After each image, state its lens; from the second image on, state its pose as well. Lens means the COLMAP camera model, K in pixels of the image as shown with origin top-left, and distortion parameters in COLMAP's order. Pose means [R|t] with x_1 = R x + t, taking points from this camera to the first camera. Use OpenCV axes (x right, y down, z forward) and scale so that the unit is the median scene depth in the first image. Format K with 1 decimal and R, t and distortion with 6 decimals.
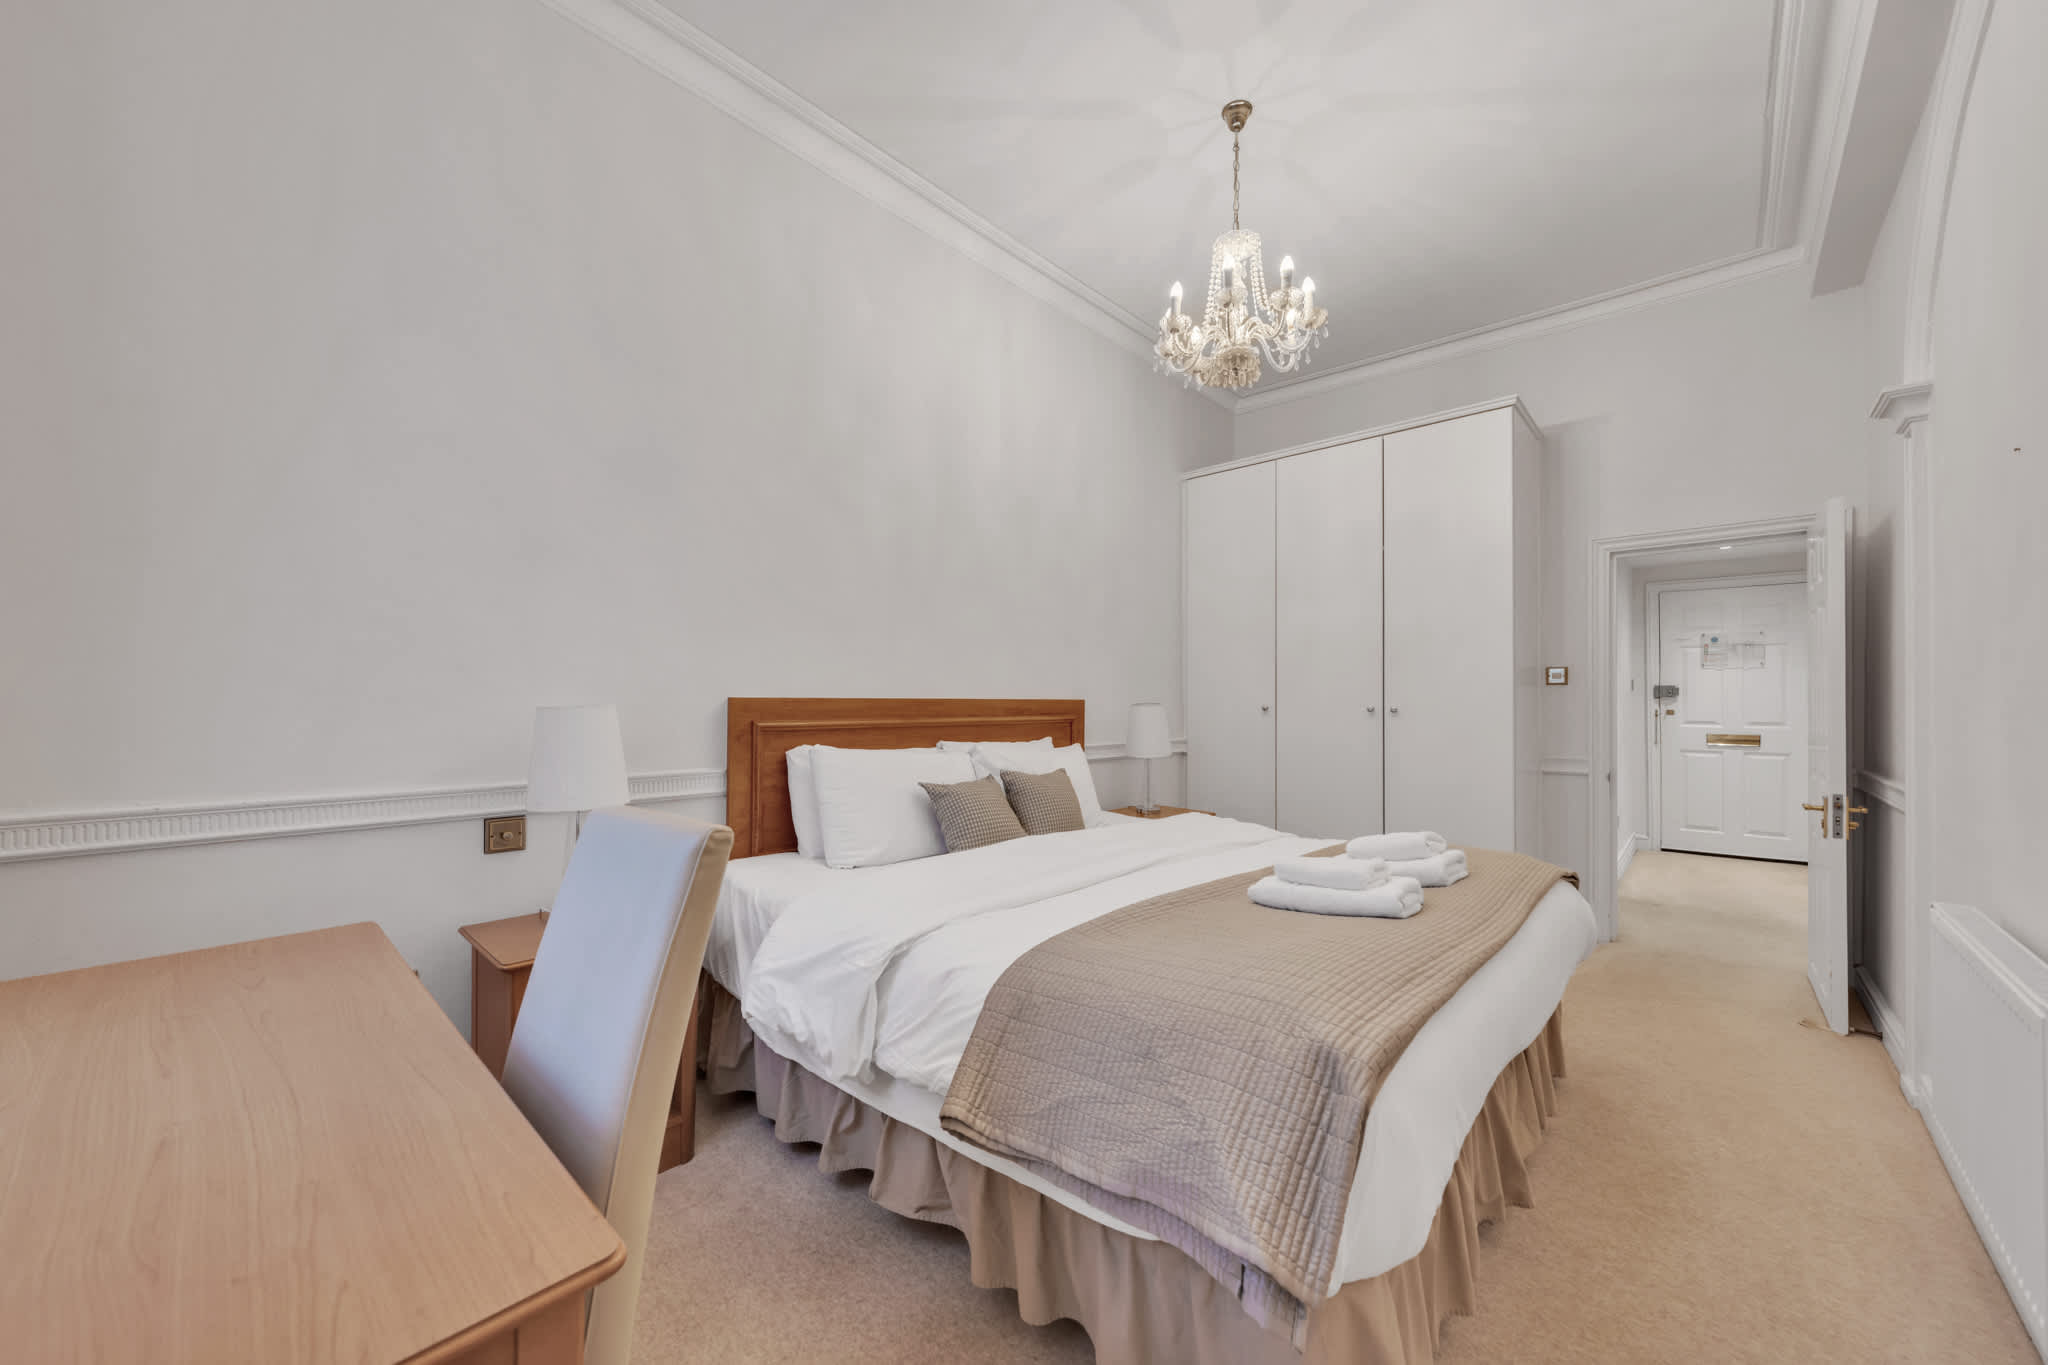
lens RADIAL K [[768.8, 0, 1018.3], [0, 768.8, 695.8], [0, 0, 1]] dist [-0.000519, -0.000047]
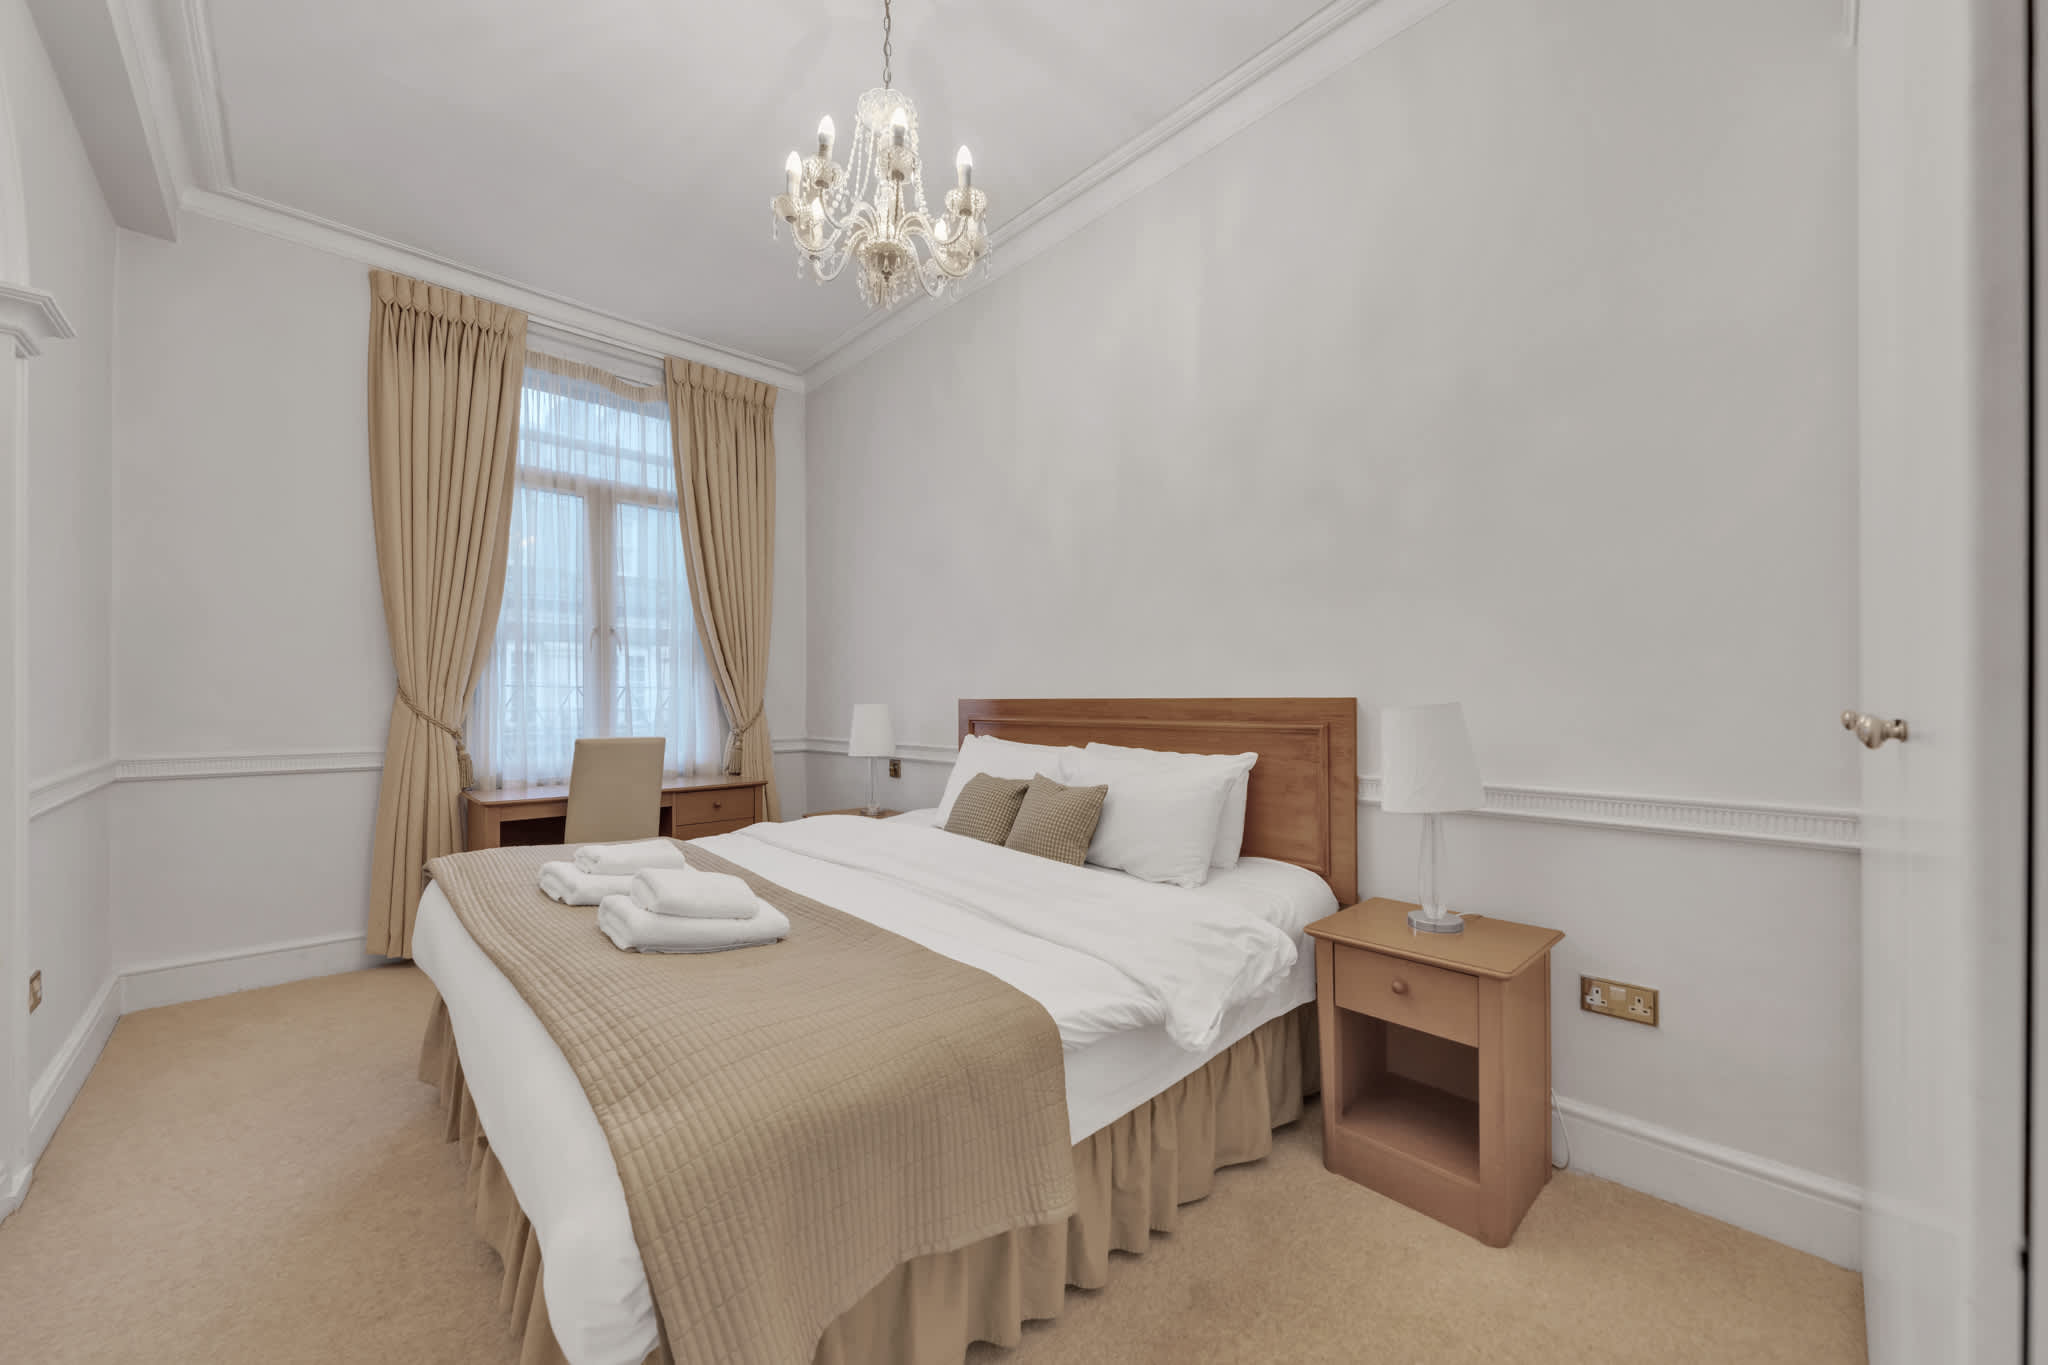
lens RADIAL K [[768.8, 0, 1018.3], [0, 768.8, 695.8], [0, 0, 1]] dist [-0.000519, -0.000047]
pose [[-0.082658, -0.015858, -0.996452, 0.952851], [-0.000468, 0.999874, -0.015873, 0.018683], [0.996578, -0.000846, -0.082655, 1.100058]]
